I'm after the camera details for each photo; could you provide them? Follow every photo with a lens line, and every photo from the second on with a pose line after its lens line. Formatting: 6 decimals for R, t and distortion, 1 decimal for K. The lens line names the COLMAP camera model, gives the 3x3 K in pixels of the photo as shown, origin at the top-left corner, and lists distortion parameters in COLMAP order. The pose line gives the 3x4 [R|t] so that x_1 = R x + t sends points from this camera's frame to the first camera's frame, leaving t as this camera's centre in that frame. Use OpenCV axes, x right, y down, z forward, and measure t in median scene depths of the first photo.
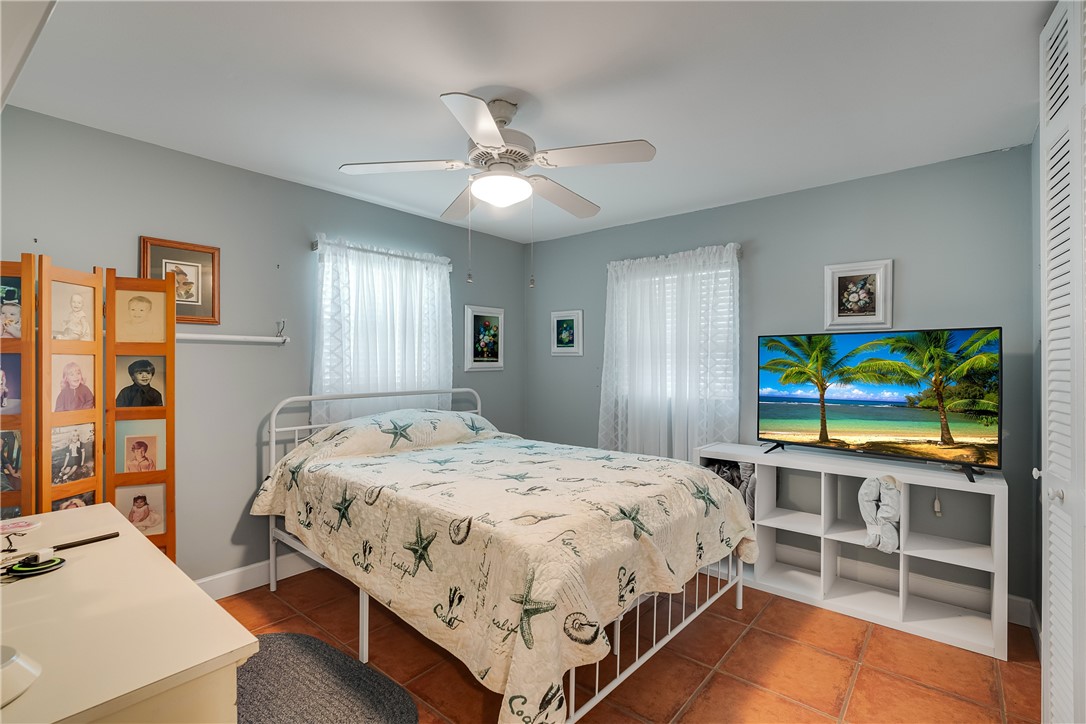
lens RADIAL K [[494.4, 0, 540.1], [0, 494.4, 364.3], [0, 0, 1]] dist [0.014432, 0.000236]
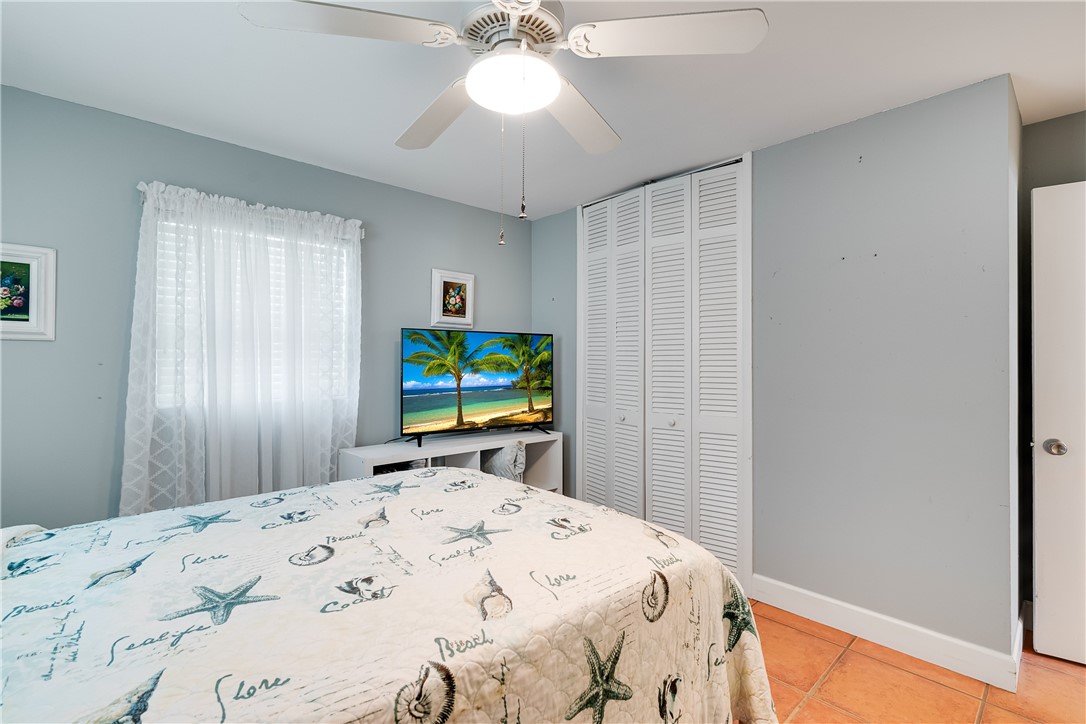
lens RADIAL K [[494.4, 0, 564.2], [0, 494.4, 341.4], [0, 0, 1]] dist [0.014432, 0.000236]
pose [[0.108454, 0.031196, 0.993612, -0.550903], [-0.003873, 0.999513, -0.030959, -0.002523], [-0.994094, -0.000491, 0.108522, 0.656198]]
